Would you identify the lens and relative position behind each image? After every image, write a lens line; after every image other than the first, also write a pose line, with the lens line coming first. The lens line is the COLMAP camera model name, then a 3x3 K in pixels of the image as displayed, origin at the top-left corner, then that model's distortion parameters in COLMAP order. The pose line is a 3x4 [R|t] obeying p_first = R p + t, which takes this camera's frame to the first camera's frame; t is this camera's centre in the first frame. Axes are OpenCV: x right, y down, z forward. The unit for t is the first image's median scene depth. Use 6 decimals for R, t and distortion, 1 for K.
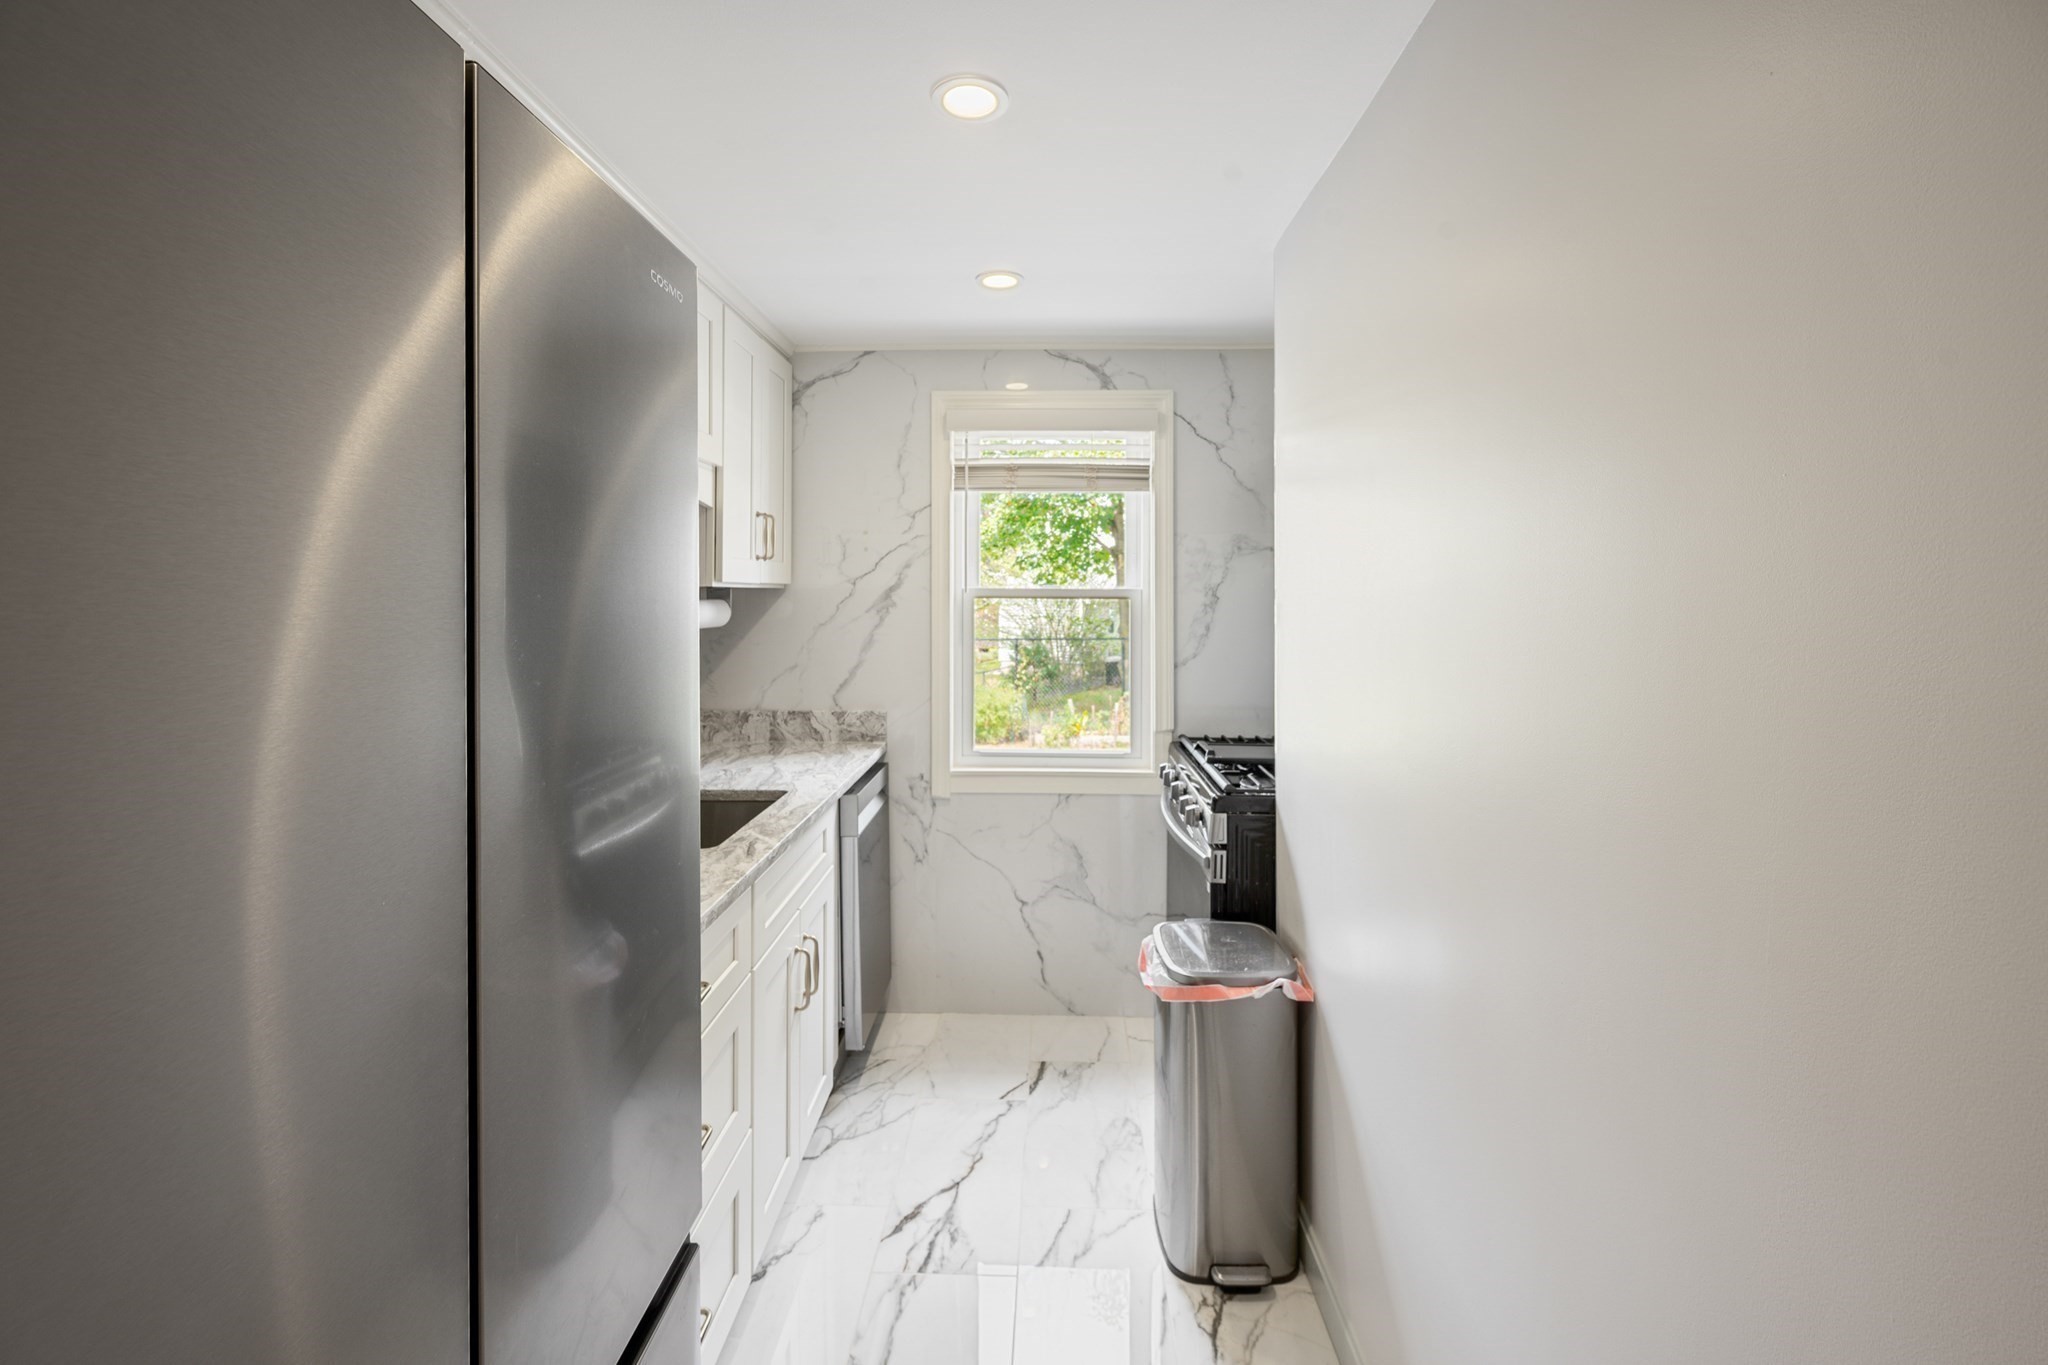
lens RADIAL K [[853.2, 0, 1027.8], [0, 853.2, 741.2], [0, 0, 1]] dist [0.000713, -0.000224]
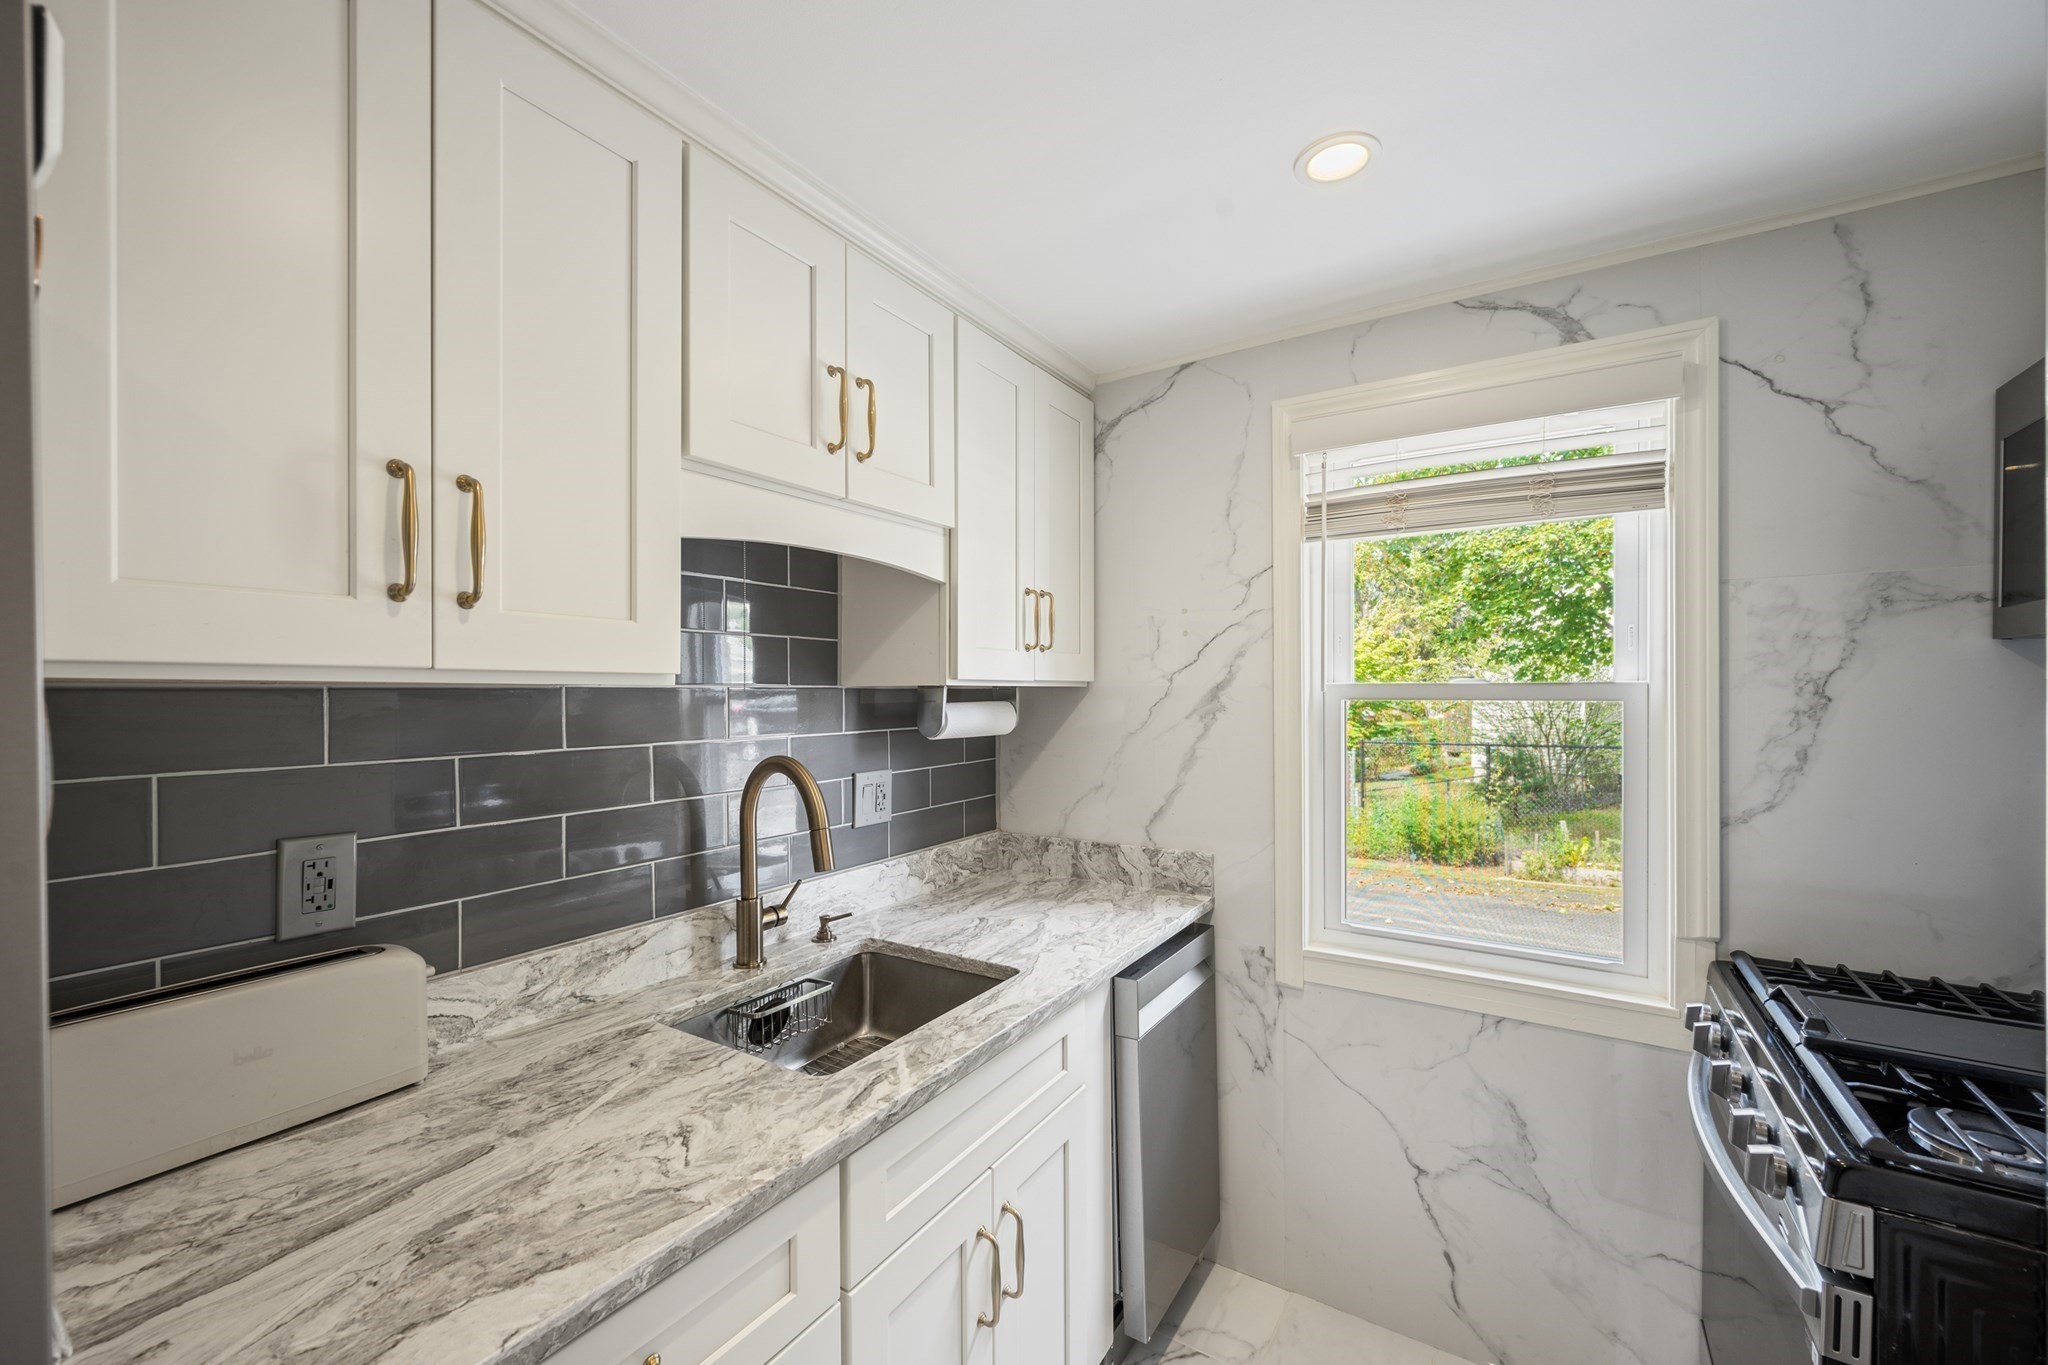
lens RADIAL K [[853.2, 0, 1027.8], [0, 853.2, 741.2], [0, 0, 1]] dist [0.000713, -0.000224]
pose [[0.867964, 0.022971, -0.496096, 0.056015], [-0.079370, 0.992506, -0.092910, -0.052658], [0.490244, 0.120018, 0.863282, 0.302584]]
